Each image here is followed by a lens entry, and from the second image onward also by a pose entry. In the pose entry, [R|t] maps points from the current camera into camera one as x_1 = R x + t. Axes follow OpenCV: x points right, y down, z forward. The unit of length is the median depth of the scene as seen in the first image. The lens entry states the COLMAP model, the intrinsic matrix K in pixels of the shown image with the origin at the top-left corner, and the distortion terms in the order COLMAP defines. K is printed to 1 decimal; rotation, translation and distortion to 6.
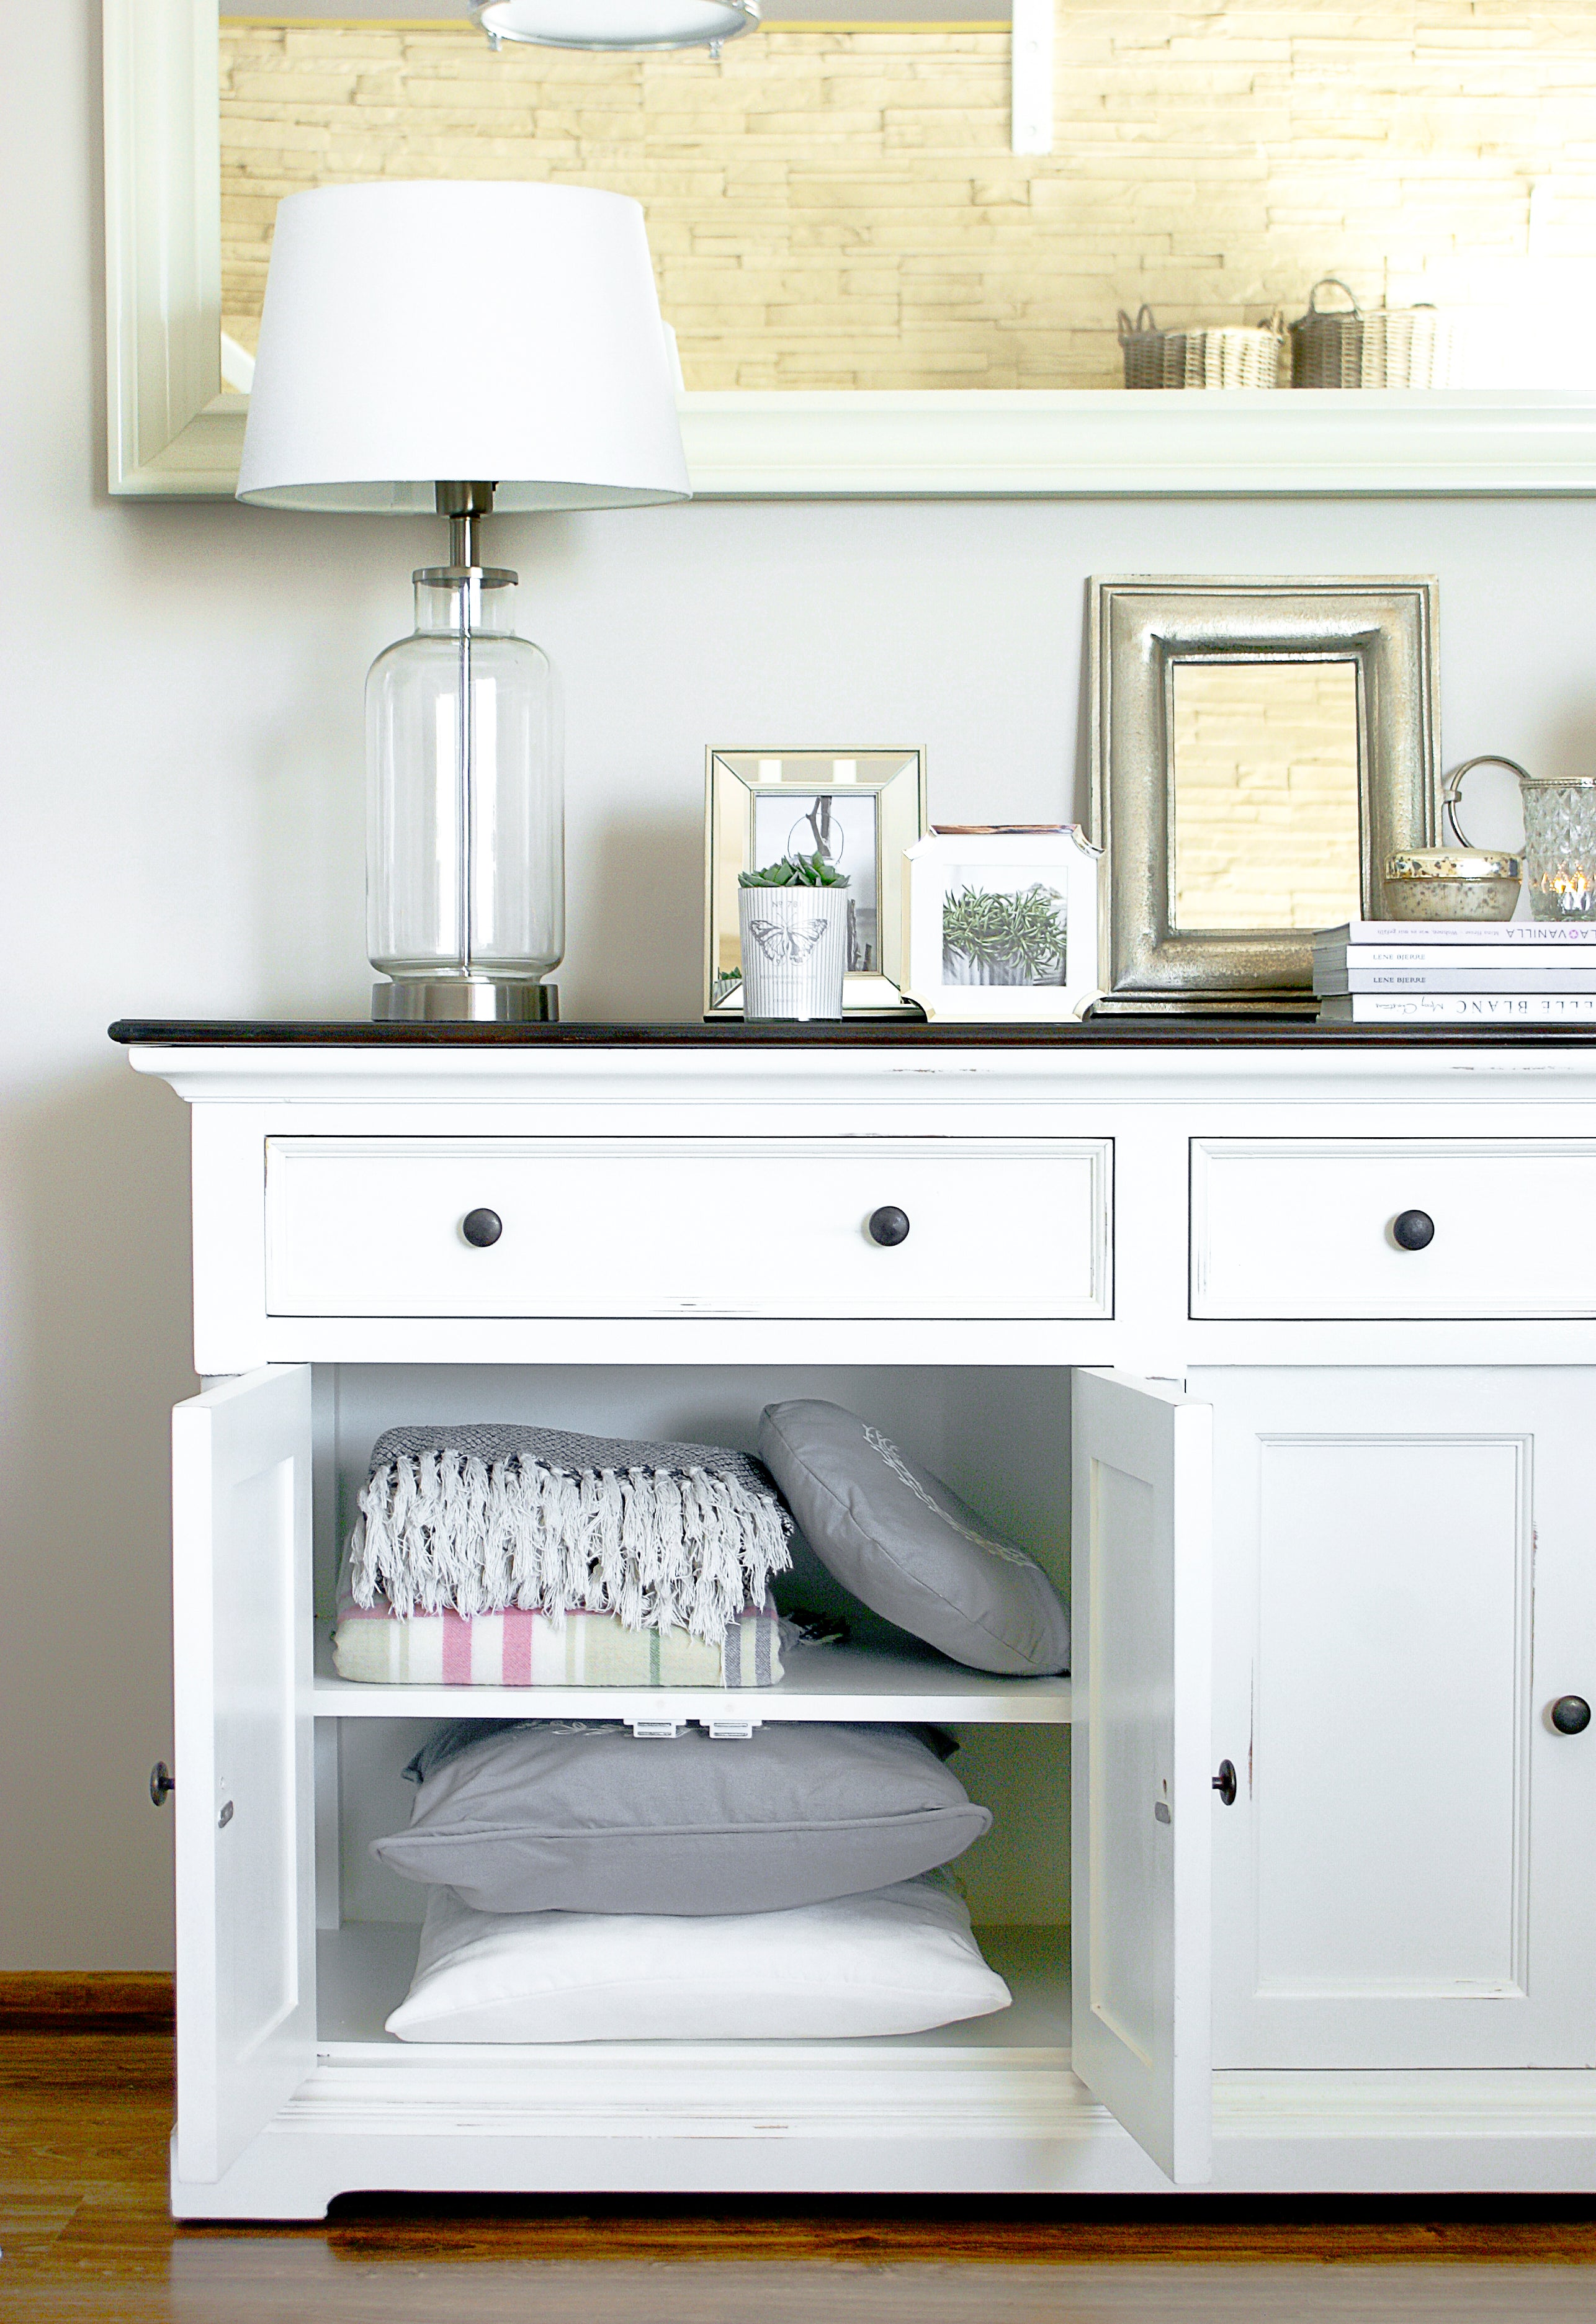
lens RADIAL K [[2187.9, 0, 854.1], [0, 2187.9, 1197.5], [0, 0, 1]] dist [-0.003151, 0.000779]
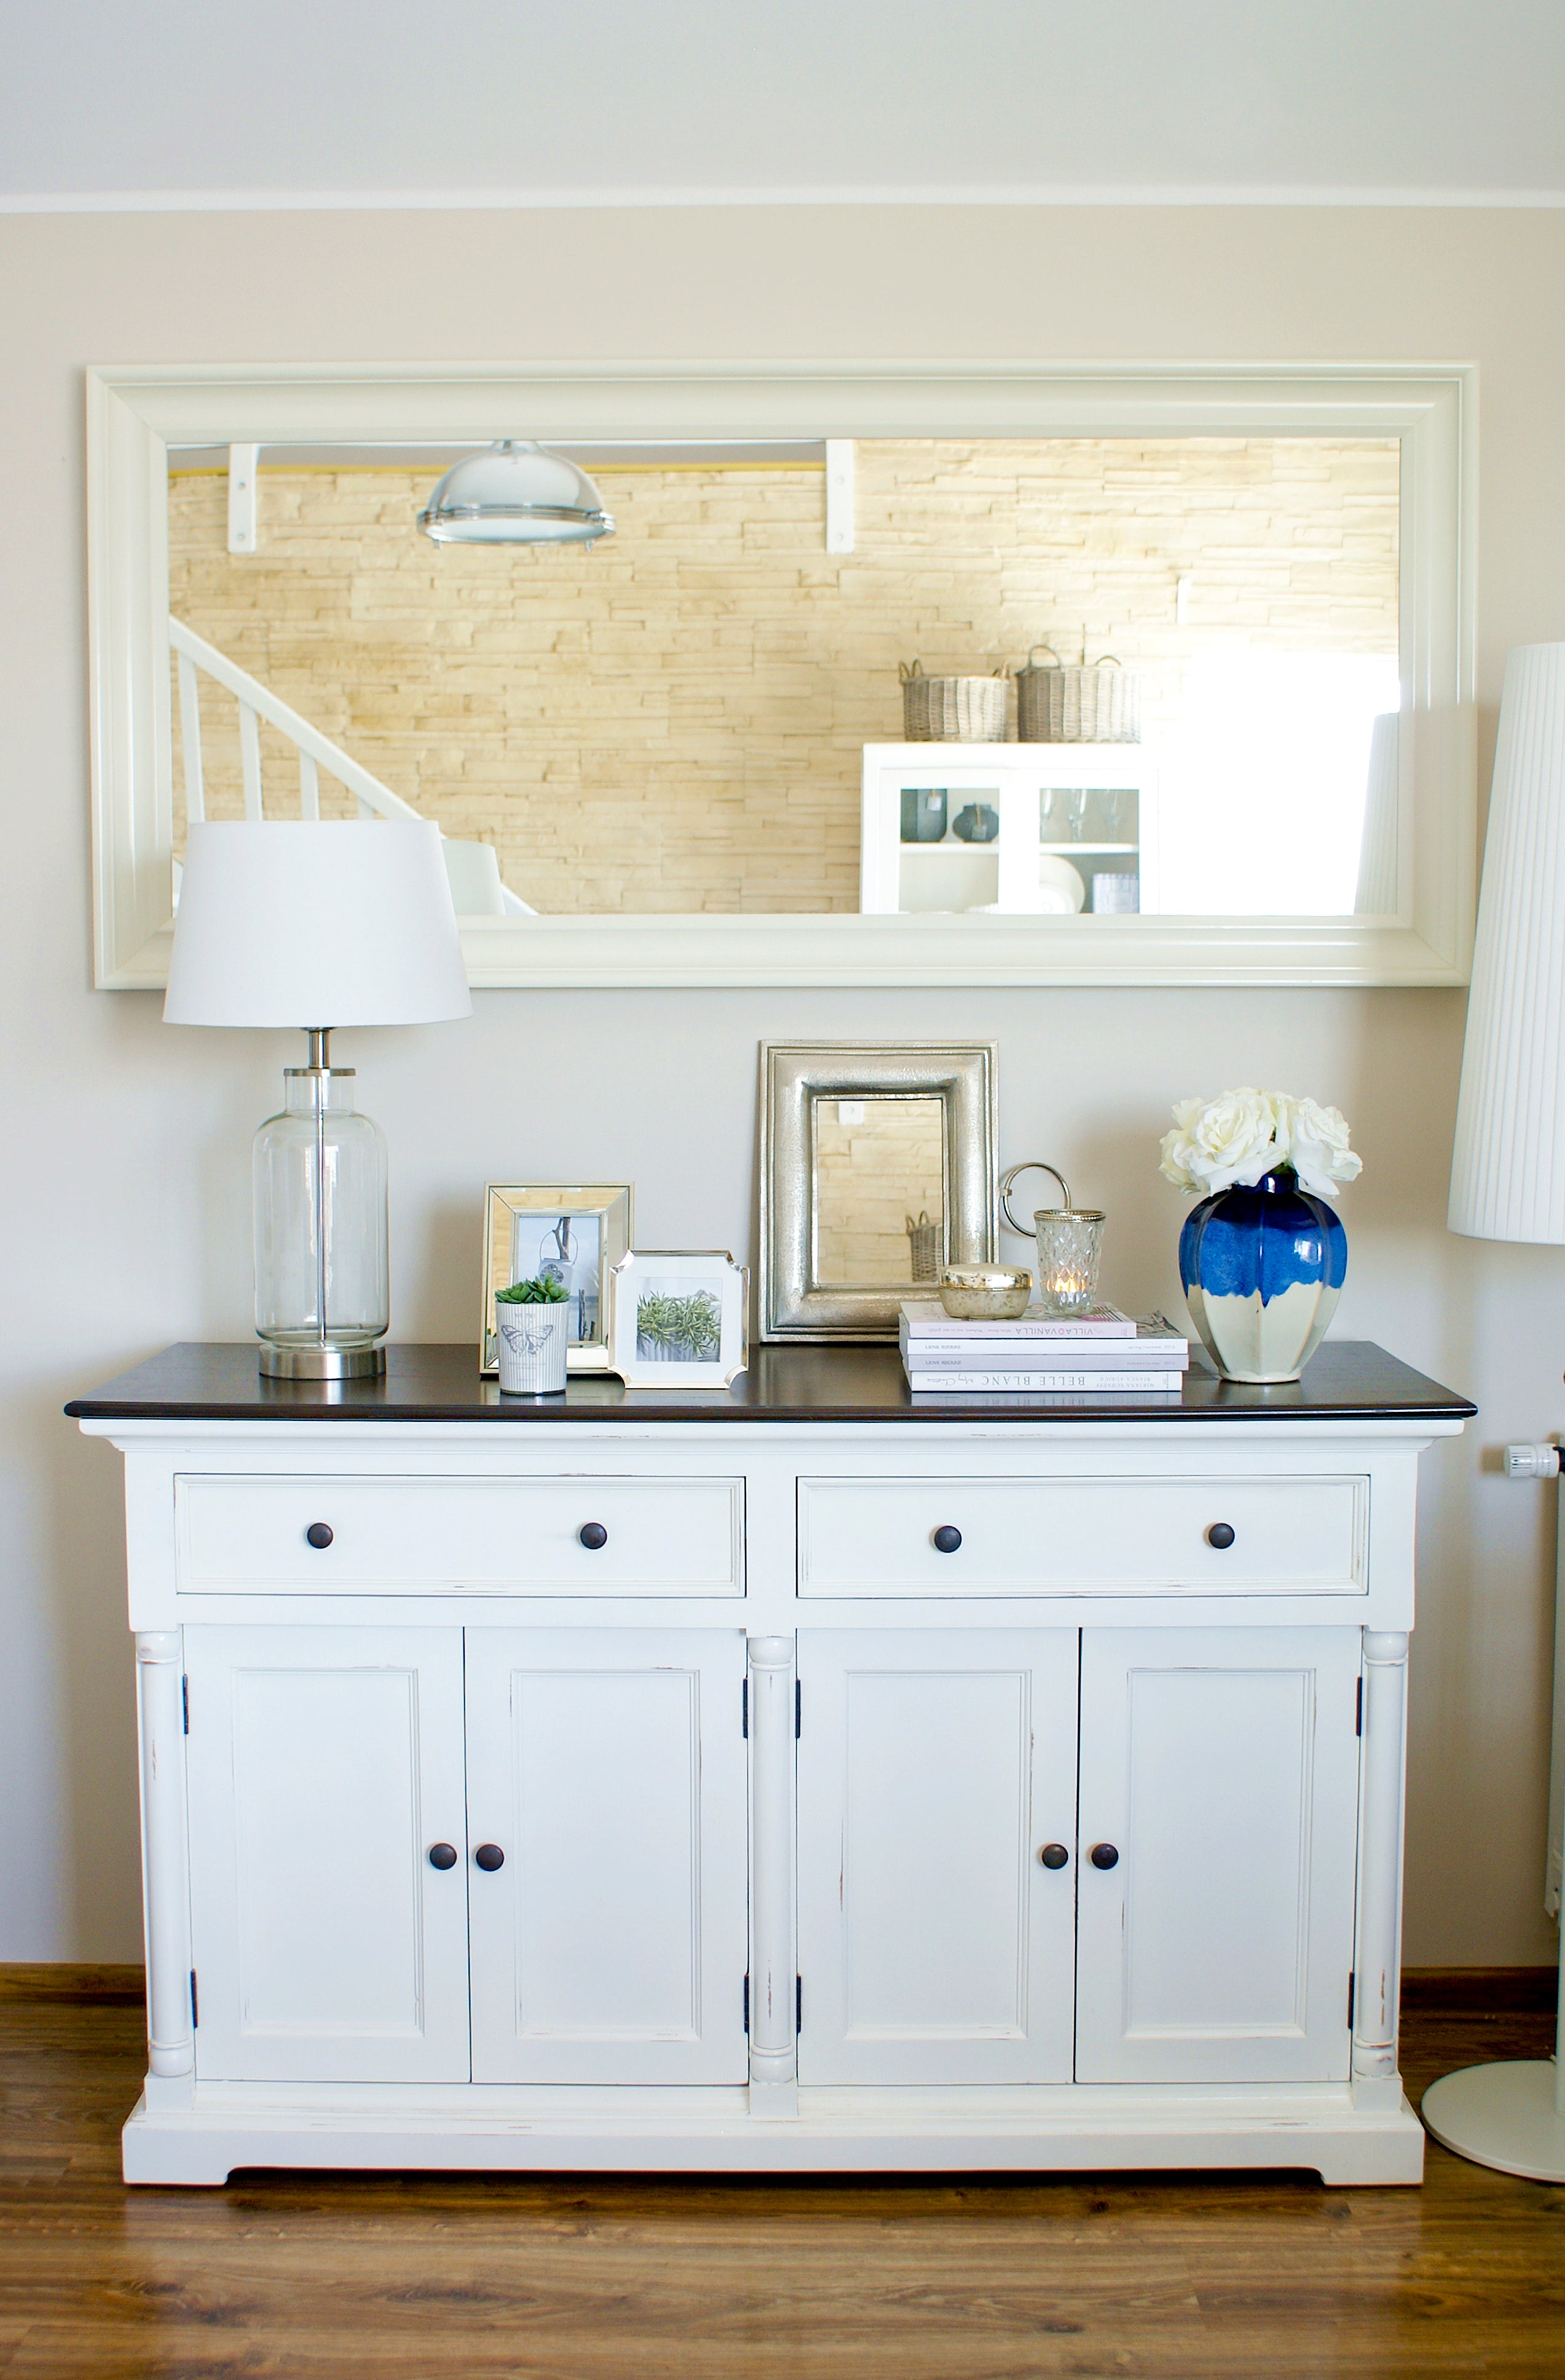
lens RADIAL K [[1476.7, 0, 782.5], [0, 1476.7, 1190.0], [0, 0, 1]] dist [-0.030408, 0.003292]
pose [[0.999992, -0.000284, 0.004033, 0.118183], [0.000225, 0.999893, 0.014622, -0.198789], [-0.004037, -0.014621, 0.999885, 0.006571]]
